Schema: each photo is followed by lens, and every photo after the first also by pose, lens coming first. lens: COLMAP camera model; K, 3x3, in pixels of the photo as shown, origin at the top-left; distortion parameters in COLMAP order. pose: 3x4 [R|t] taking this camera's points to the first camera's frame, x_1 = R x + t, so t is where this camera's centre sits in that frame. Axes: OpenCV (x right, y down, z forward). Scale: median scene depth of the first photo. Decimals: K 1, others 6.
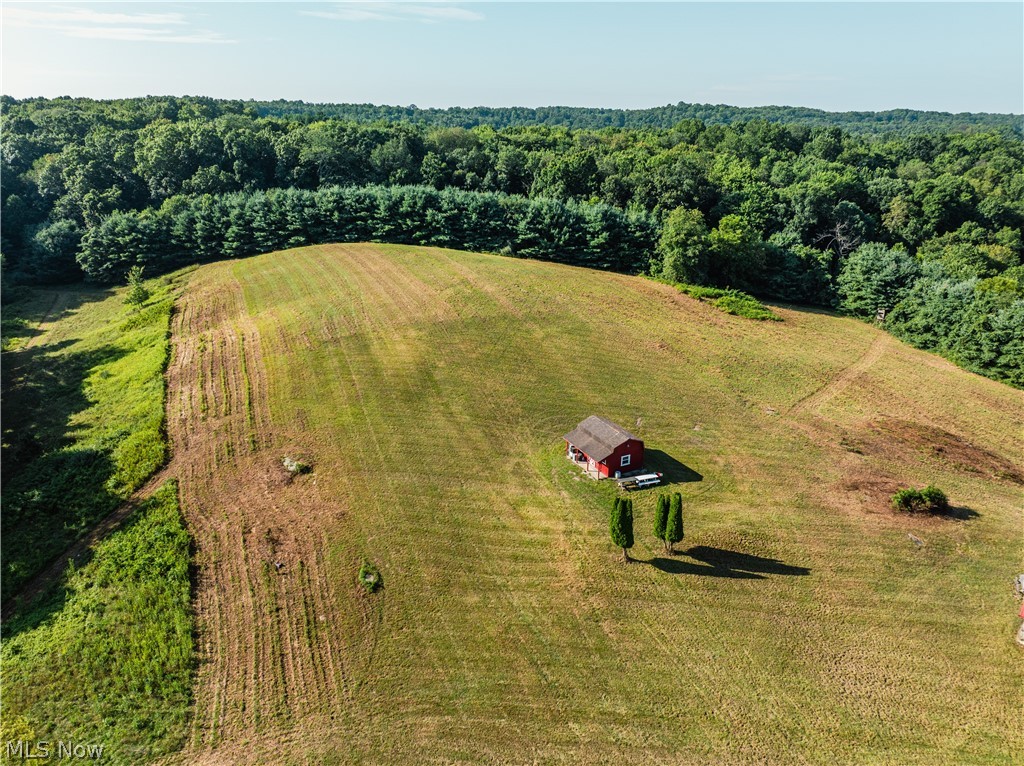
lens RADIAL K [[721.1, 0, 516.0], [0, 721.1, 380.5], [0, 0, 1]] dist [-0.038494, -0.004542]
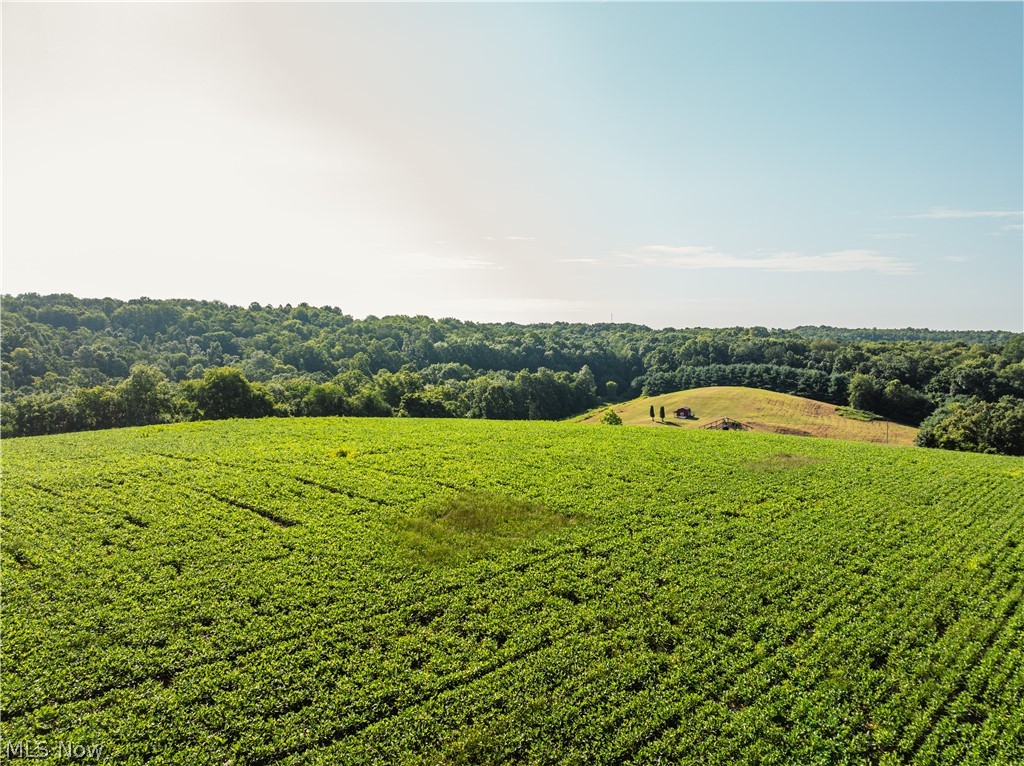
lens RADIAL K [[719.1, 0, 514.9], [0, 719.1, 382.3], [0, 0, 1]] dist [-0.038829, 0.002131]
pose [[0.613666, 0.036826, -0.788706, 1.146373], [-0.270218, 0.948387, -0.165965, 0.361868], [0.741887, 0.314970, 0.591944, -0.870803]]
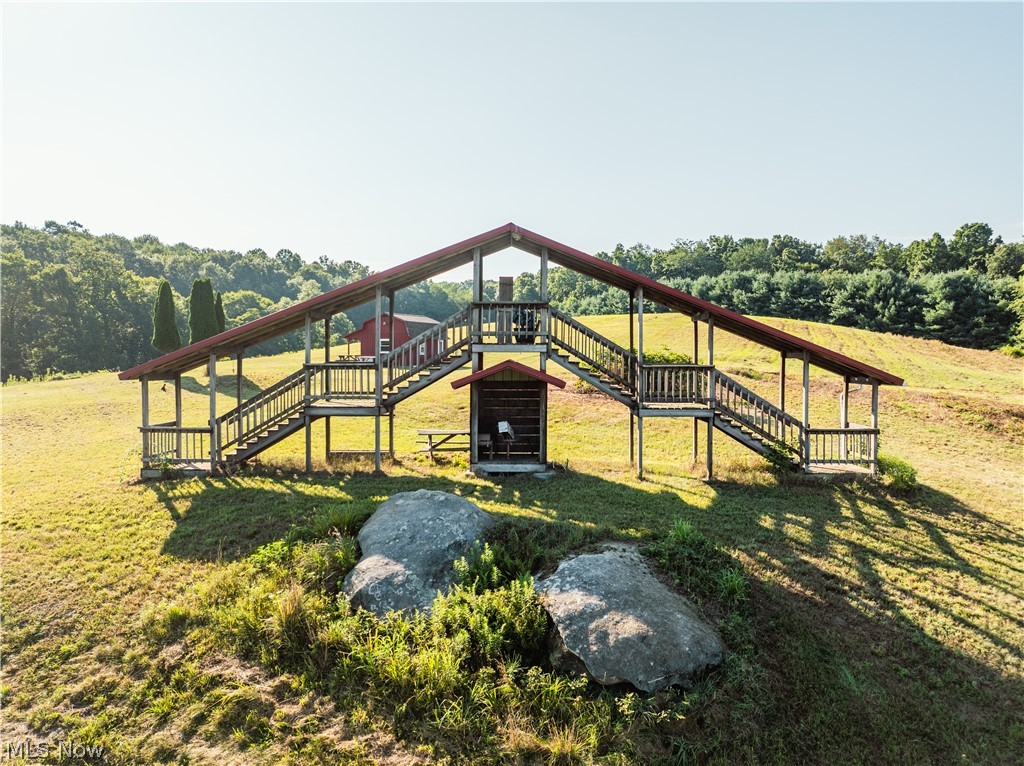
lens RADIAL K [[721.9, 0, 516.5], [0, 721.9, 380.6], [0, 0, 1]] dist [-0.051469, 0.021540]
pose [[0.682594, 0.024387, -0.730391, 0.339895], [-0.250282, 0.946804, -0.202290, 0.112773], [0.686604, 0.320885, 0.652386, 0.272011]]
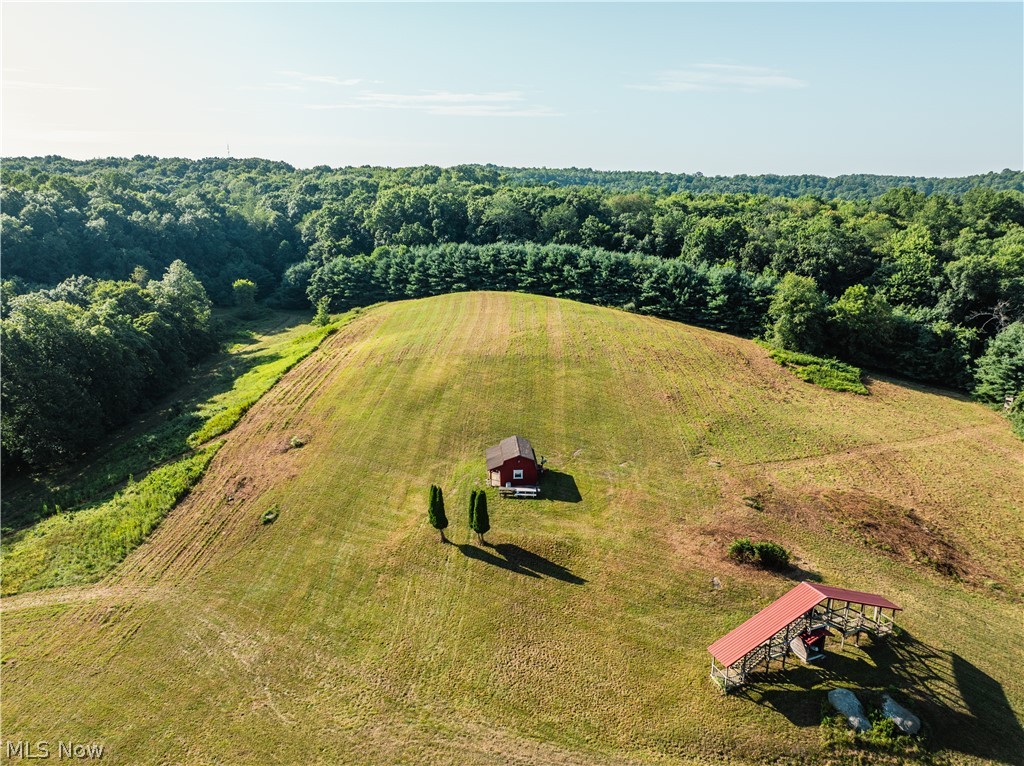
lens RADIAL K [[719.1, 0, 514.9], [0, 719.1, 382.3], [0, 0, 1]] dist [-0.038829, 0.002131]
pose [[0.917160, 0.104301, -0.384629, 0.250919], [-0.135429, 0.989278, -0.054669, 0.012272], [0.374802, 0.102230, 0.921451, -0.036053]]
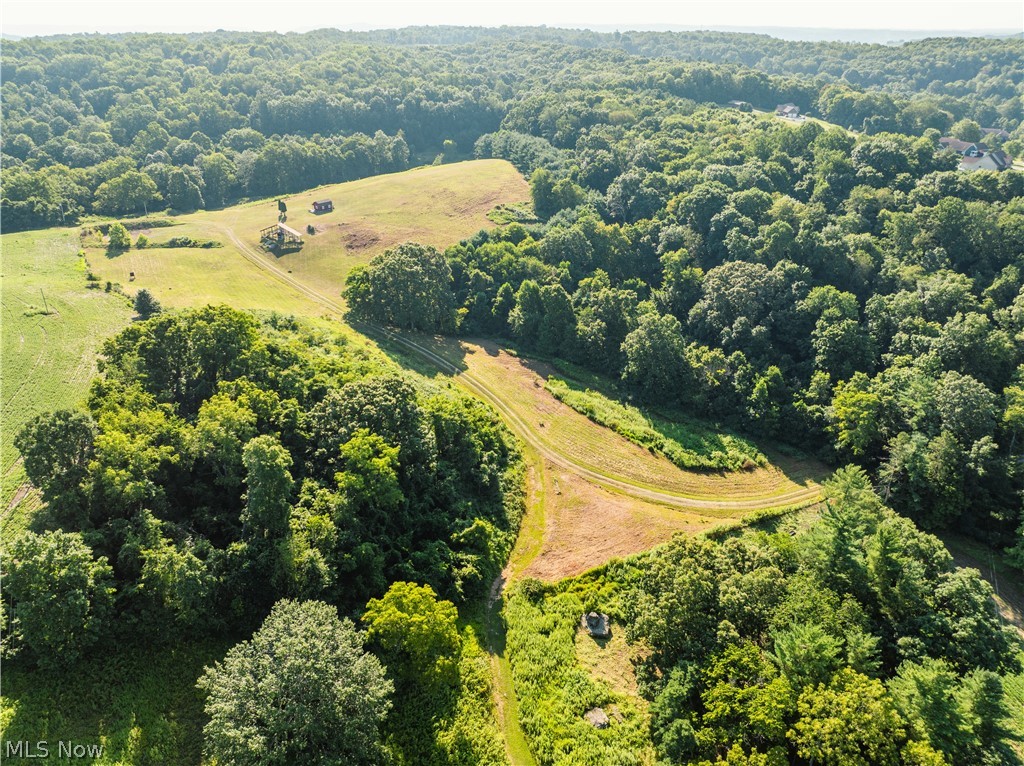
lens RADIAL K [[719.1, 0, 514.9], [0, 719.1, 382.3], [0, 0, 1]] dist [-0.038829, 0.002131]
pose [[0.349111, 0.418140, -0.838618, 1.944392], [-0.319810, 0.894360, 0.312798, -0.281263], [0.880820, 0.158997, 0.445956, 0.138109]]
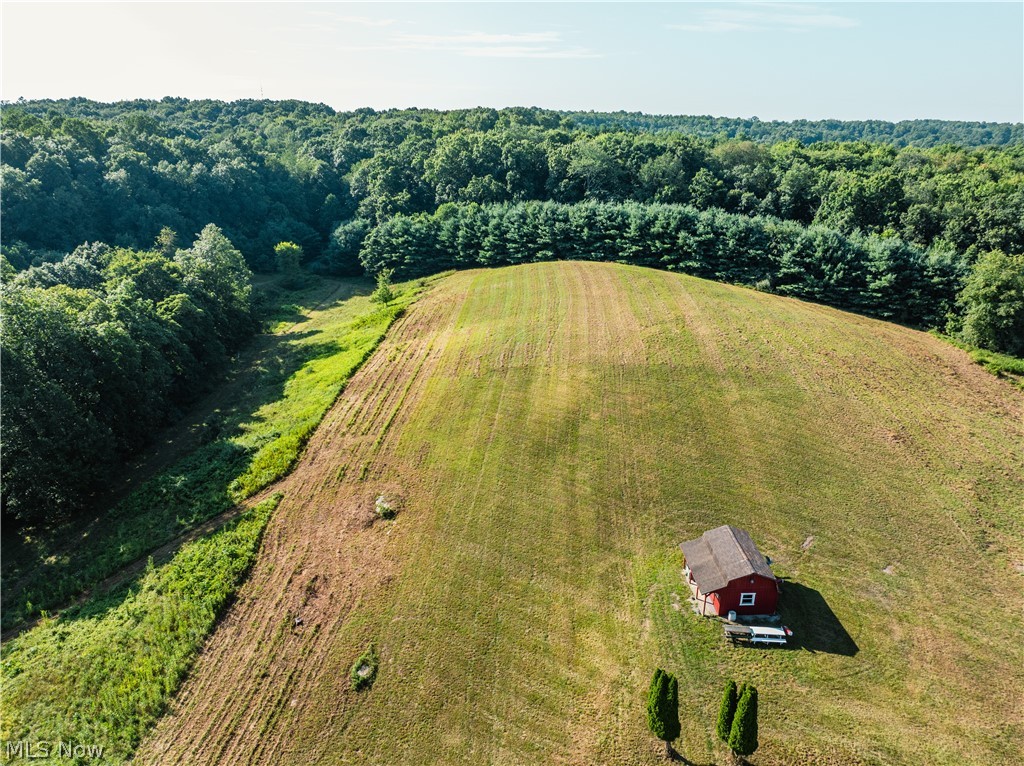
lens RADIAL K [[719.1, 0, 514.9], [0, 719.1, 382.3], [0, 0, 1]] dist [-0.038829, 0.002131]
pose [[0.898501, 0.145364, -0.414204, 0.090733], [-0.150064, 0.988445, 0.021370, -0.038148], [0.412525, 0.042956, 0.909933, 0.099628]]
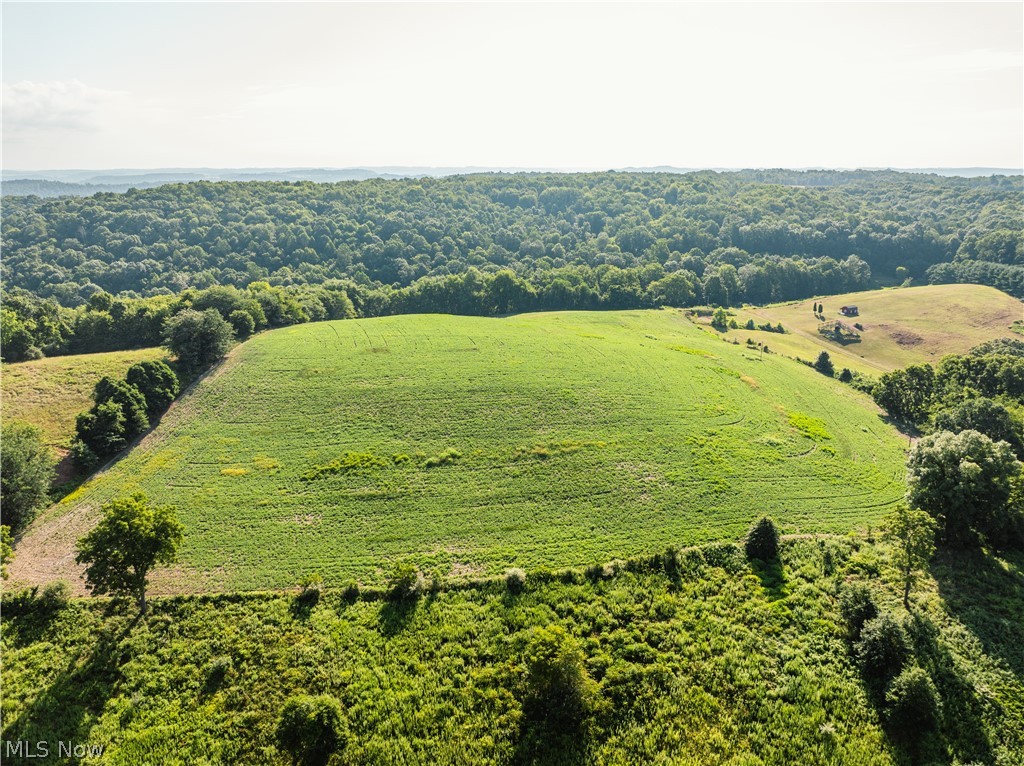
lens RADIAL K [[719.2, 0, 512.0], [0, 719.2, 383.0], [0, 0, 1]] dist [-0.069013, 0.039206]
pose [[-0.019031, 0.284862, -0.958380, 2.215638], [-0.335197, 0.901261, 0.274541, -0.006594], [0.941956, 0.326471, 0.078333, -0.617044]]
